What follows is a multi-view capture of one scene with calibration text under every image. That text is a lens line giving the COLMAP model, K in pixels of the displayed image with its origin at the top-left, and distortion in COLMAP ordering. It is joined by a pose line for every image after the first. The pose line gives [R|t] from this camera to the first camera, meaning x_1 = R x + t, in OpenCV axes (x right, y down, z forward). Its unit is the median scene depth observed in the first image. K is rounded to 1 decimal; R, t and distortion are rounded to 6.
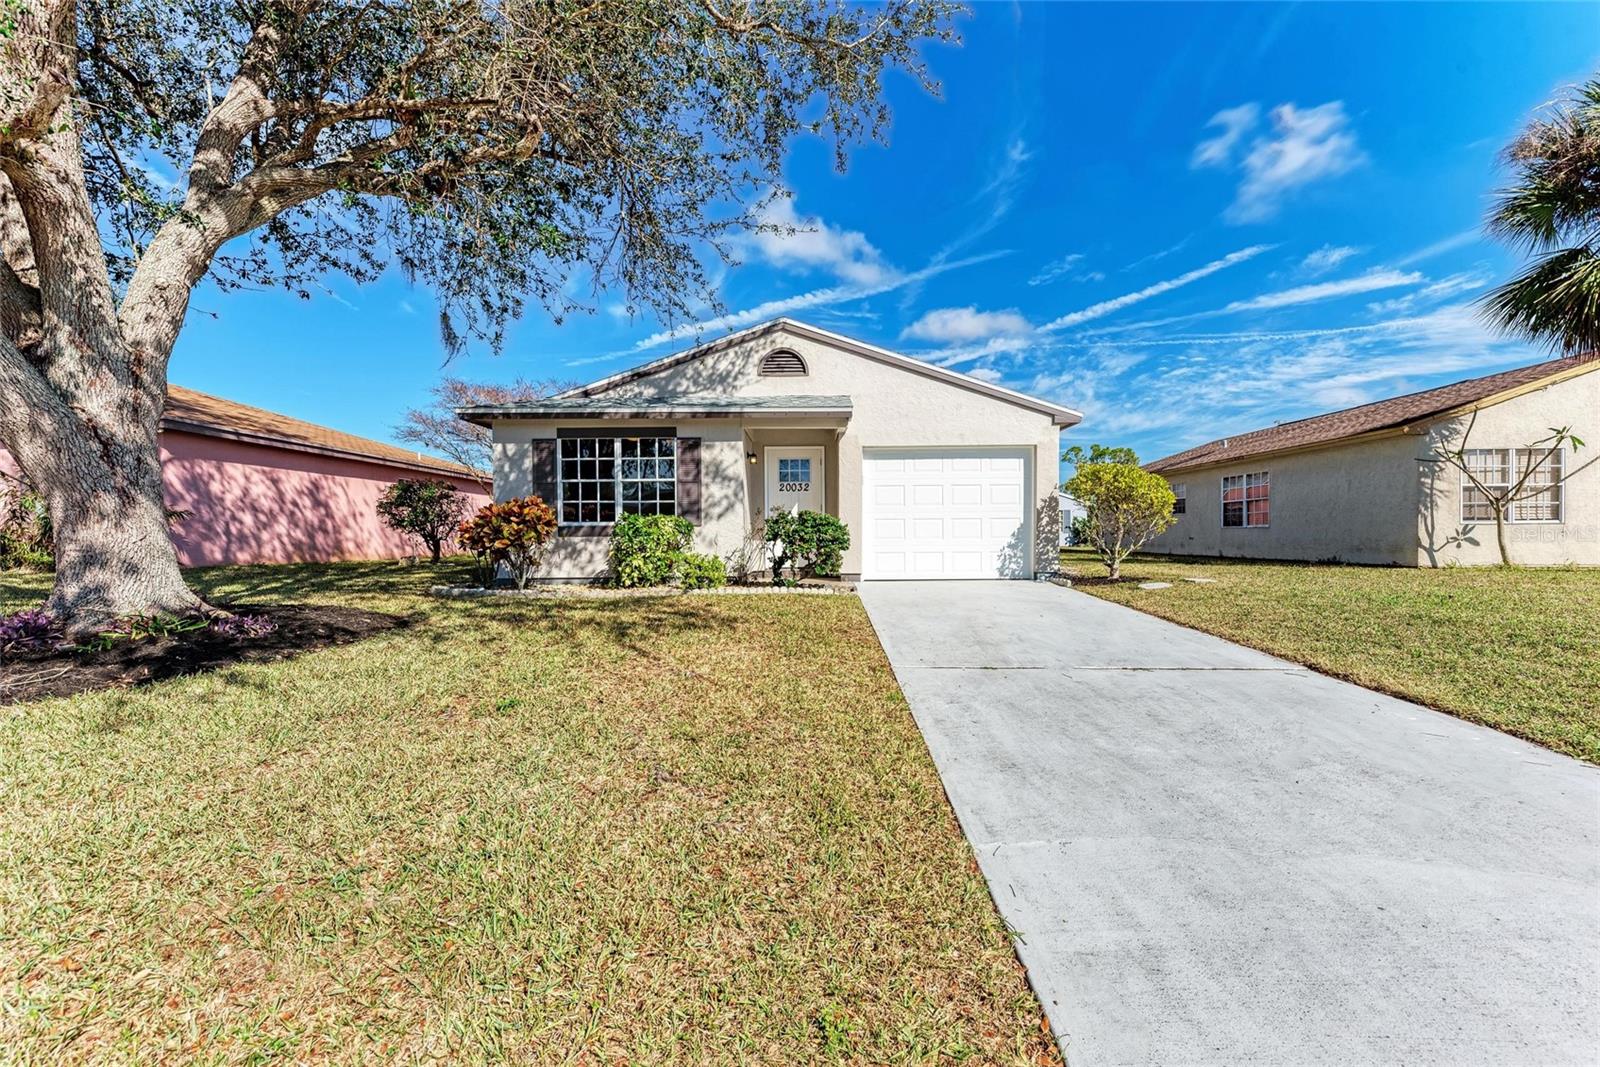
lens RADIAL K [[688.4, 0, 799.4], [0, 688.4, 542.2], [0, 0, 1]] dist [0.018451, 0.000656]
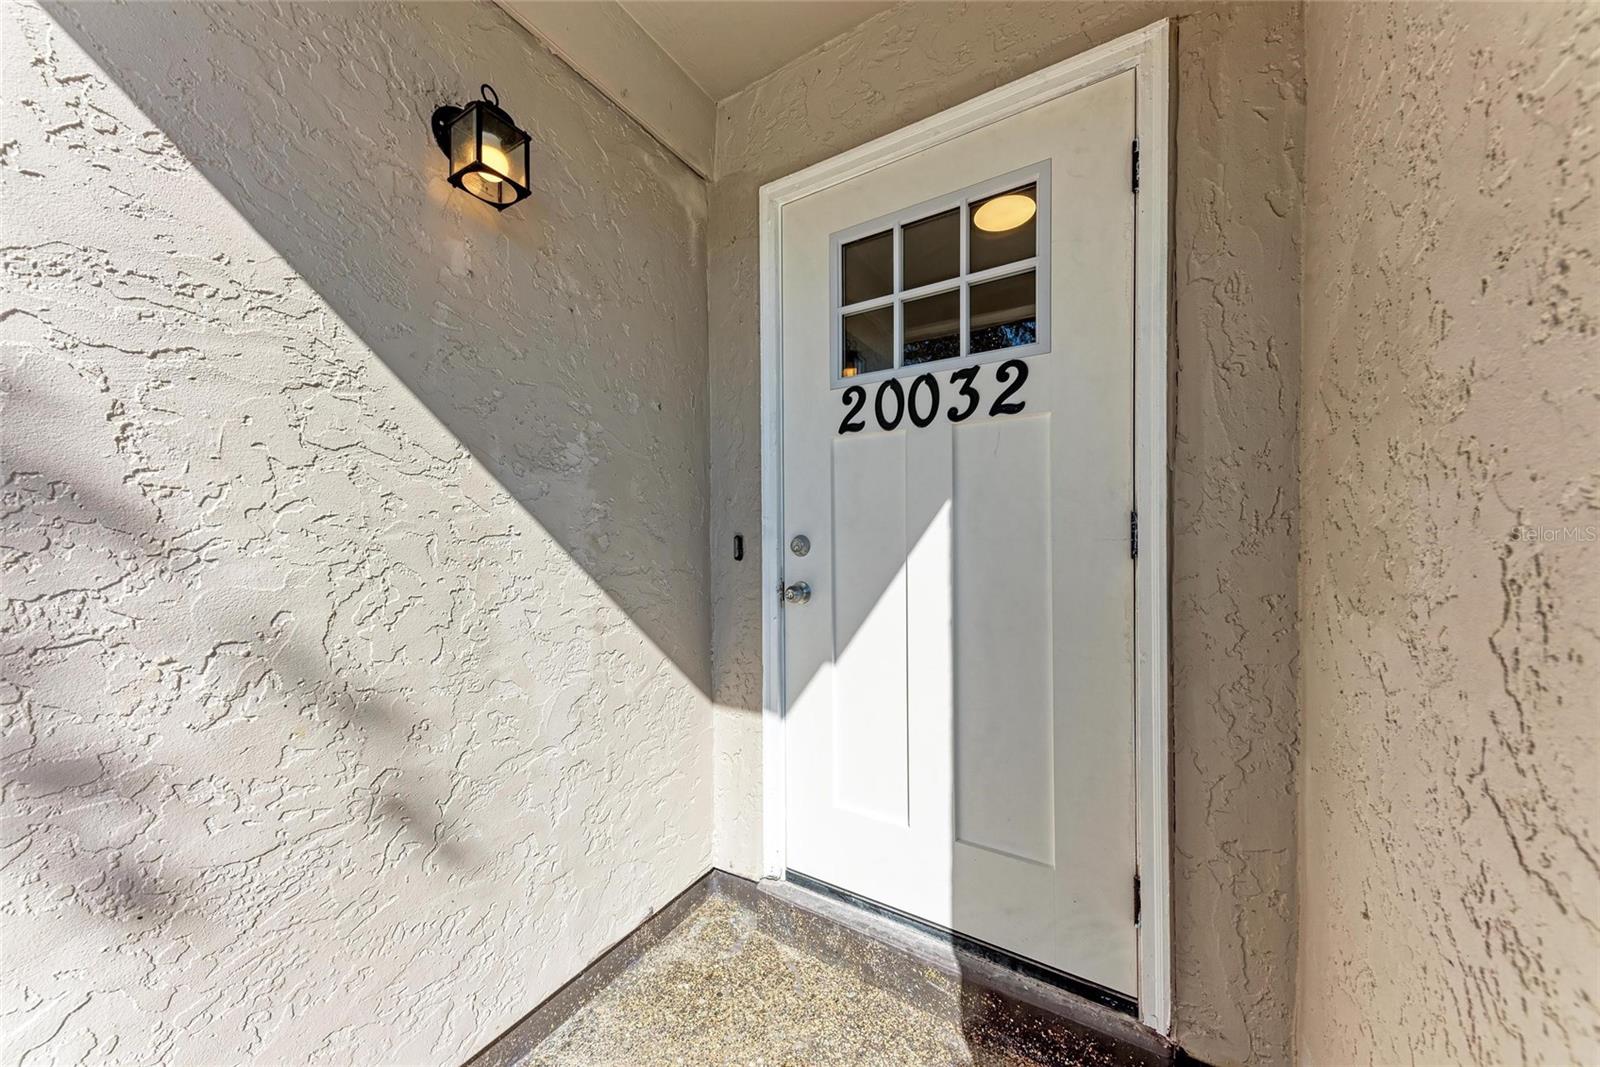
lens RADIAL K [[544.1, 0, 802.0], [0, 544.1, 537.5], [0, 0, 1]] dist [0.006192, -0.001685]
pose [[0.866674, -0.002674, -0.498869, 0.030480], [-0.004815, 0.999894, -0.013726, -0.051811], [0.498852, 0.014298, 0.866569, 0.958278]]
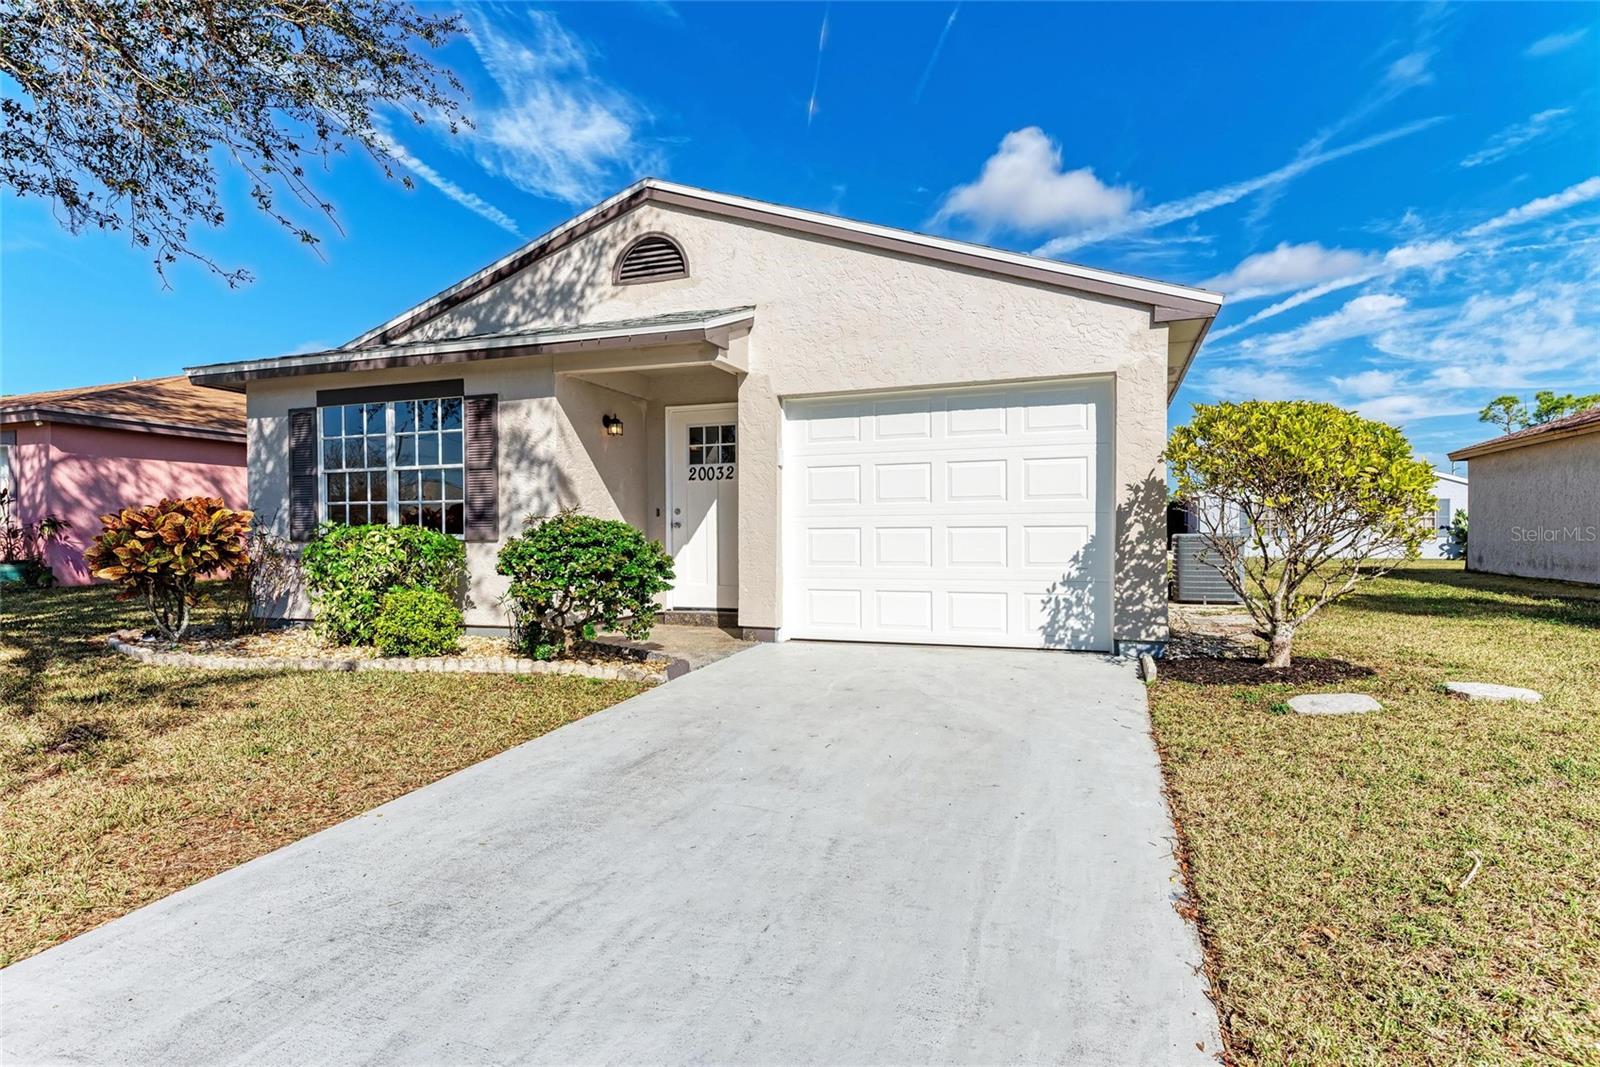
lens RADIAL K [[846.5, 0, 798.4], [0, 846.5, 536.2], [0, 0, 1]] dist [0.023560, -0.005798]
pose [[0.944939, -0.000483, -0.327246, 0.324937], [-0.002601, 0.999956, -0.008988, -0.021568], [0.327236, 0.009344, 0.944896, 0.369885]]
